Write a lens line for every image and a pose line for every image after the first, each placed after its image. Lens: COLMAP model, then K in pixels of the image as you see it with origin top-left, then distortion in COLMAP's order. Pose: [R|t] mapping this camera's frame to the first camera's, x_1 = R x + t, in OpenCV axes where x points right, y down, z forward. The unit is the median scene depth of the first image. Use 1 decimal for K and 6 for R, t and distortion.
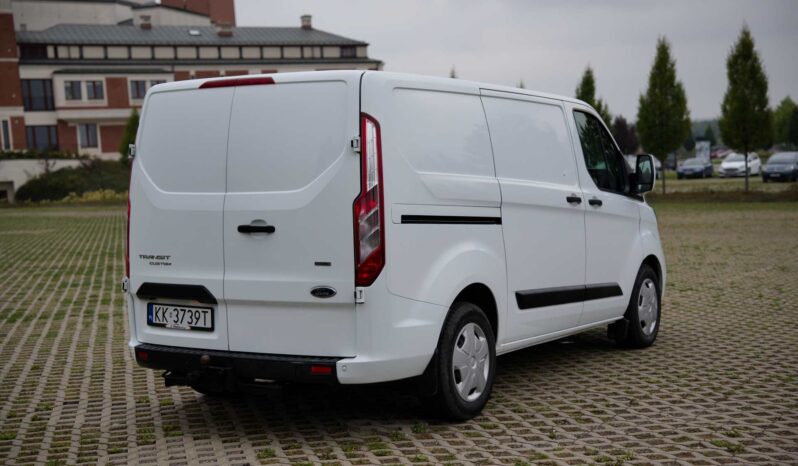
lens RADIAL K [[1137.2, 0, 399.0], [0, 1137.2, 233.0], [0, 0, 1]] dist [0.161240, 0.644733]
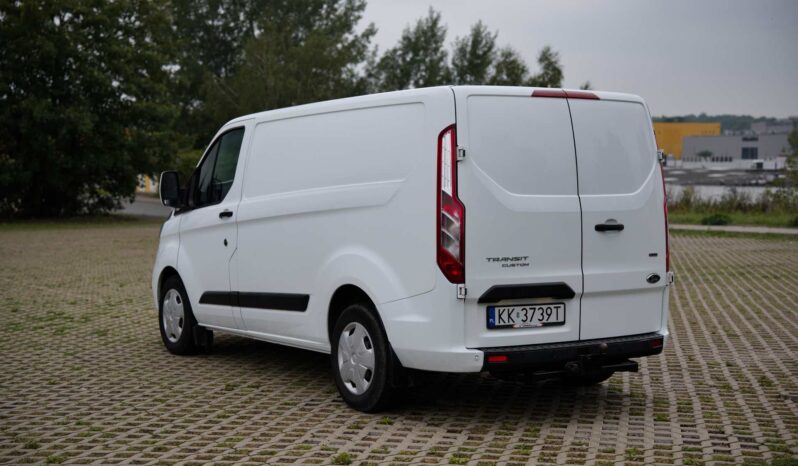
lens RADIAL K [[1137.2, 0, 399.0], [0, 1137.2, 233.0], [0, 0, 1]] dist [0.161240, 0.644733]
pose [[0.433827, -0.014341, 0.900882, -1.160260], [0.039733, 0.999205, -0.003227, -0.002447], [-0.900120, 0.037195, 0.434052, 0.652813]]
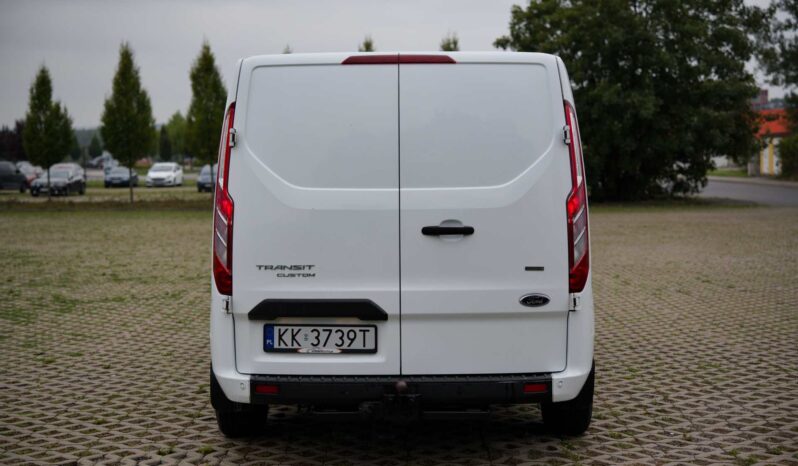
lens RADIAL K [[1137.2, 0, 399.0], [0, 1137.2, 233.0], [0, 0, 1]] dist [0.161240, 0.644733]
pose [[0.855494, -0.011187, 0.517692, -0.565293], [0.015600, 0.999870, -0.004172, 0.001181], [-0.517578, 0.011645, 0.855557, 0.265279]]
